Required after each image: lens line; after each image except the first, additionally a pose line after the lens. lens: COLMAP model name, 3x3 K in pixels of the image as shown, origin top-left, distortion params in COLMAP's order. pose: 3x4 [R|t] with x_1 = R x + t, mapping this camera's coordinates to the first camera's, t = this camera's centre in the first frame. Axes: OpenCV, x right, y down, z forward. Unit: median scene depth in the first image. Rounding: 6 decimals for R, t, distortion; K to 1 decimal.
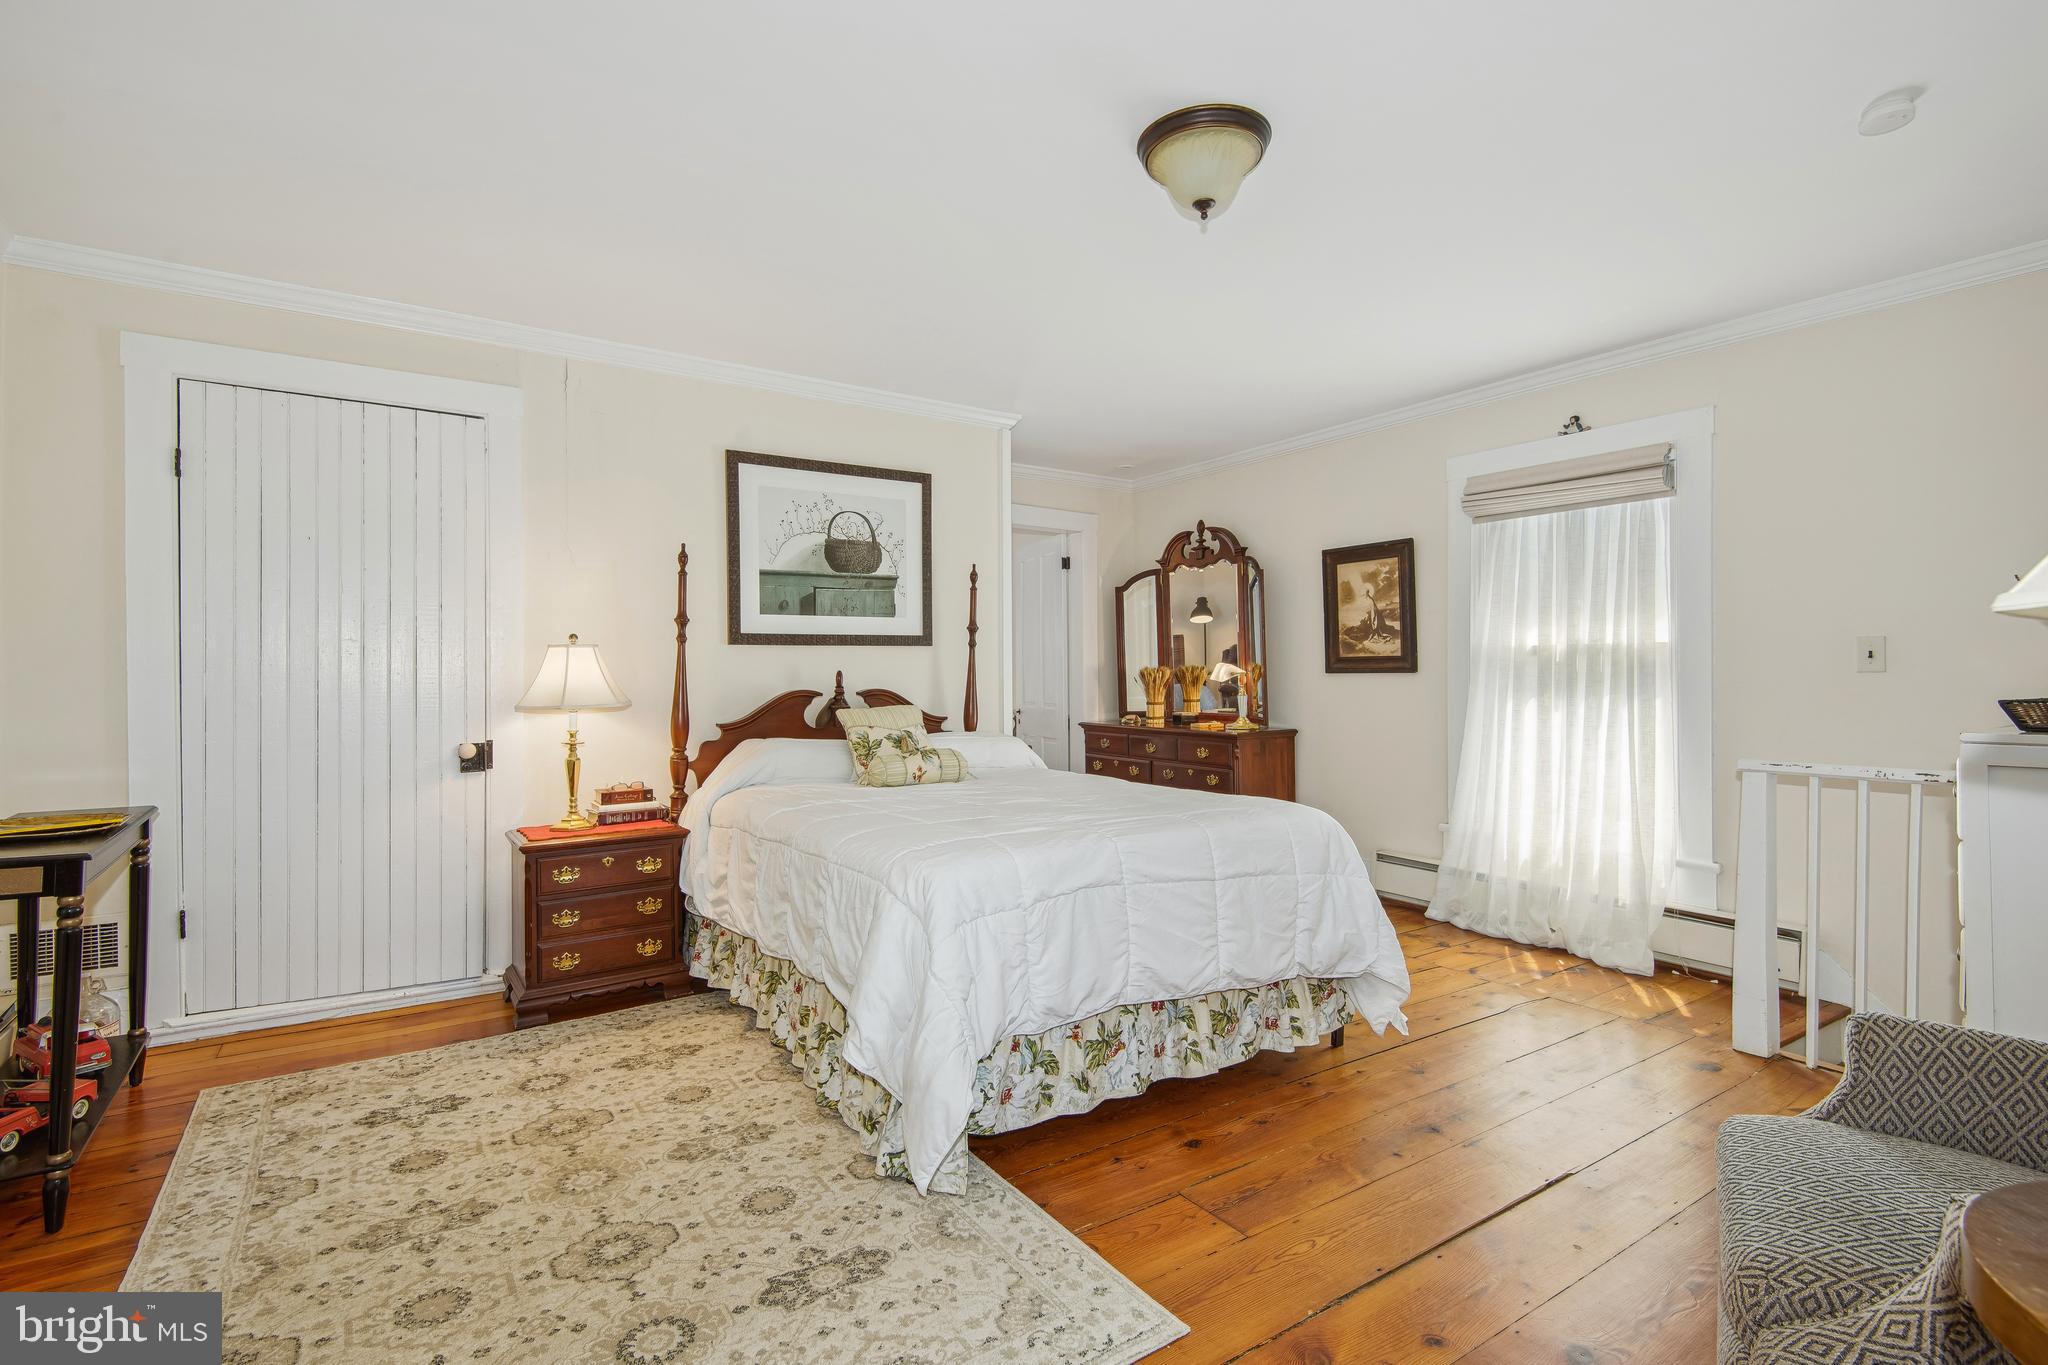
lens RADIAL K [[927.7, 0, 991.1], [0, 927.7, 676.1], [0, 0, 1]] dist [0.012978, -0.012218]
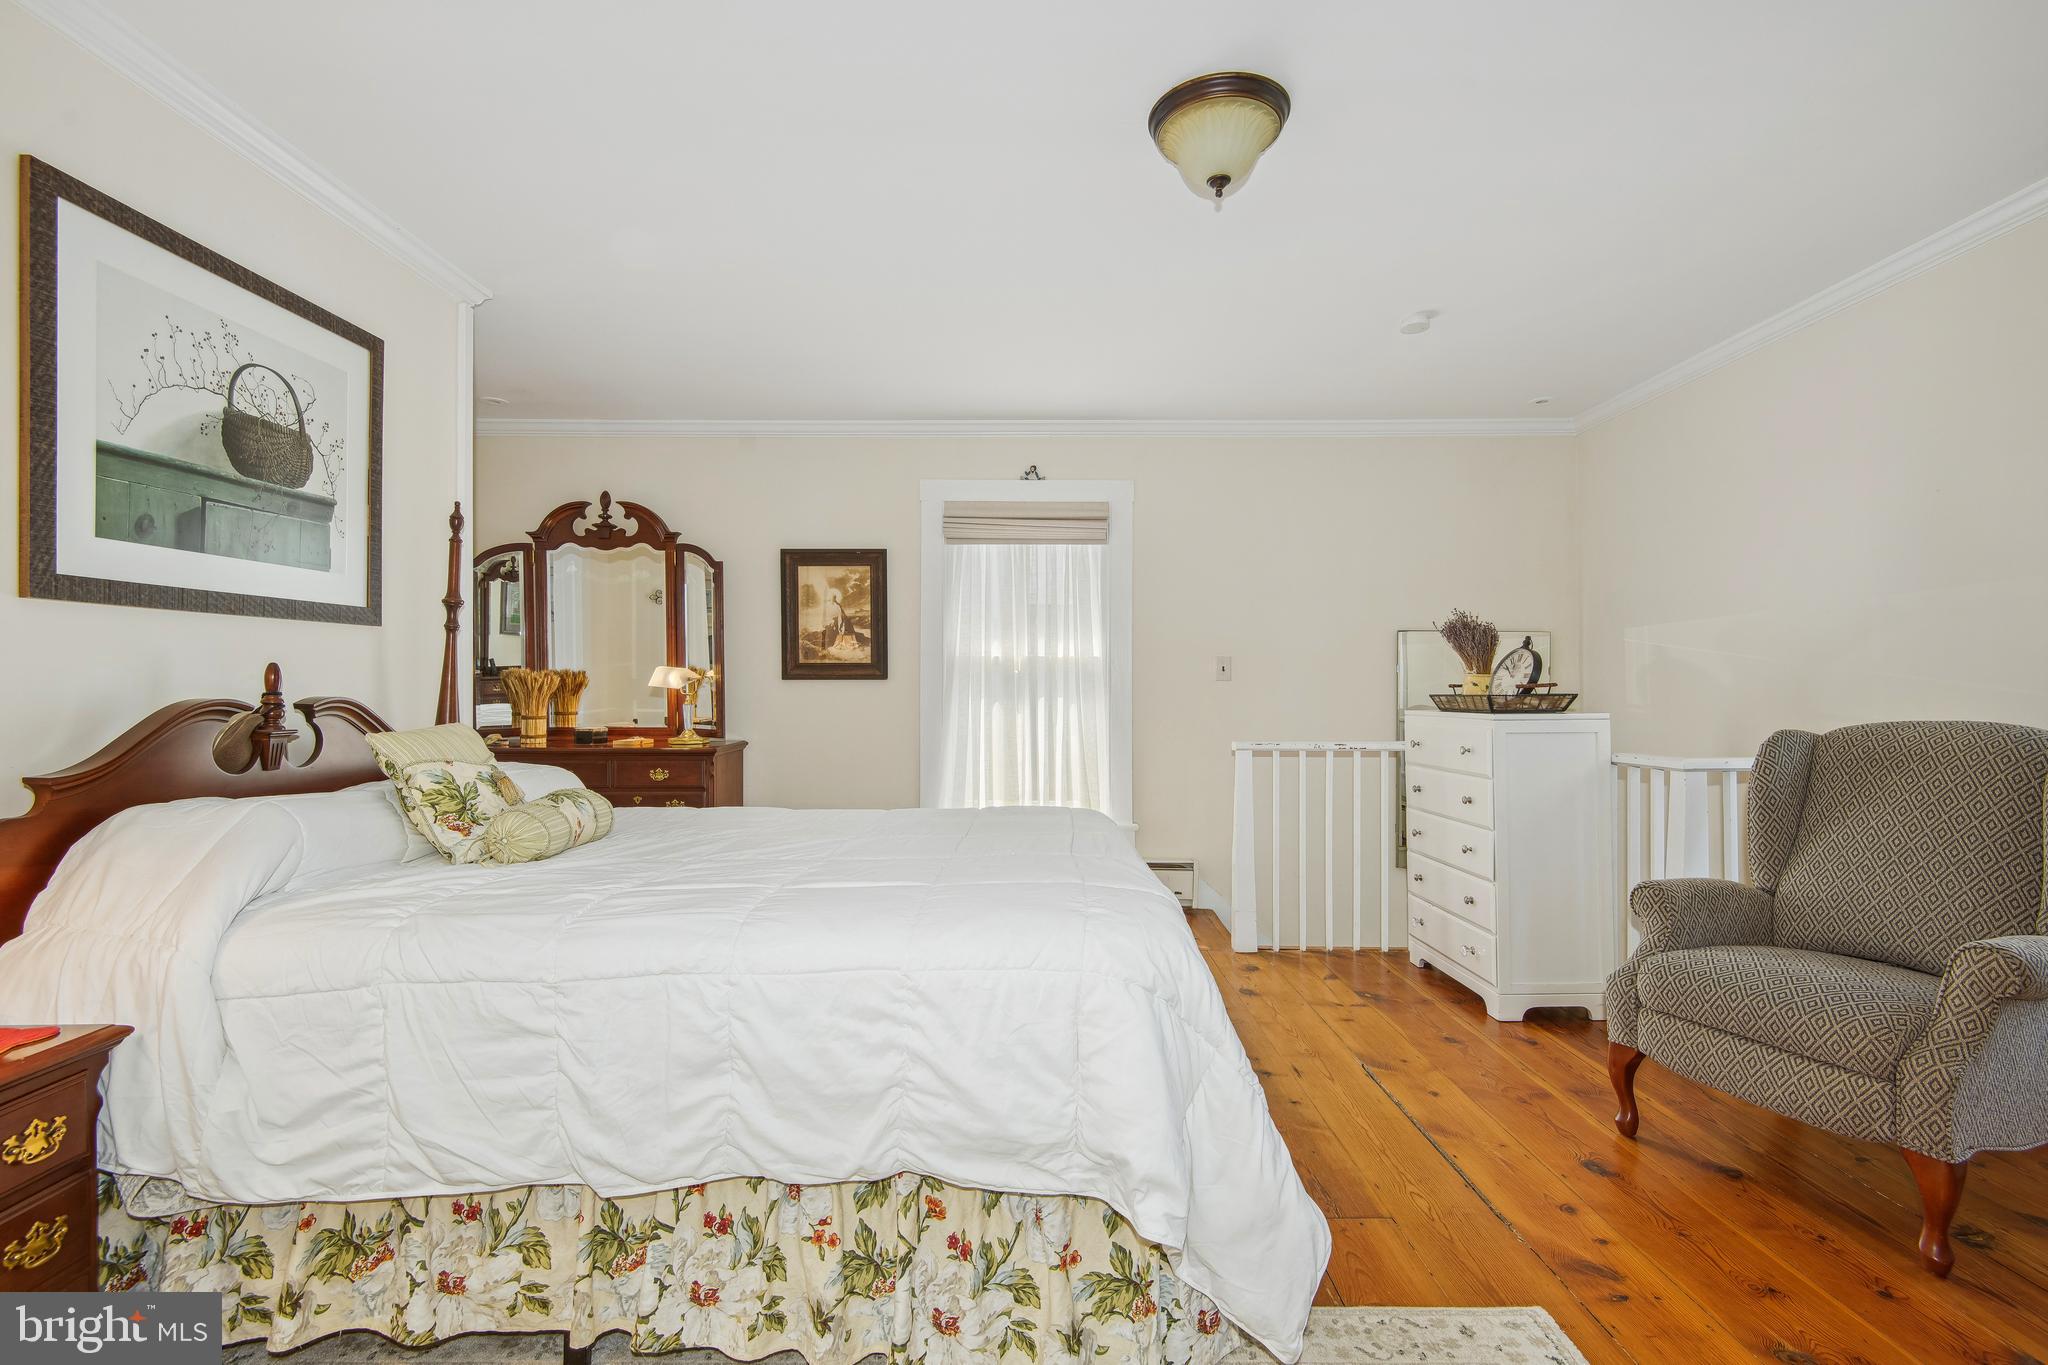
lens RADIAL K [[927.7, 0, 1029.7], [0, 927.7, 691.4], [0, 0, 1]] dist [0.012978, -0.012218]
pose [[0.555965, 0.000241, 0.831206, -0.340668], [-0.002550, 0.999996, 0.001415, 0.008084], [-0.831202, -0.002906, 0.555963, 0.321388]]
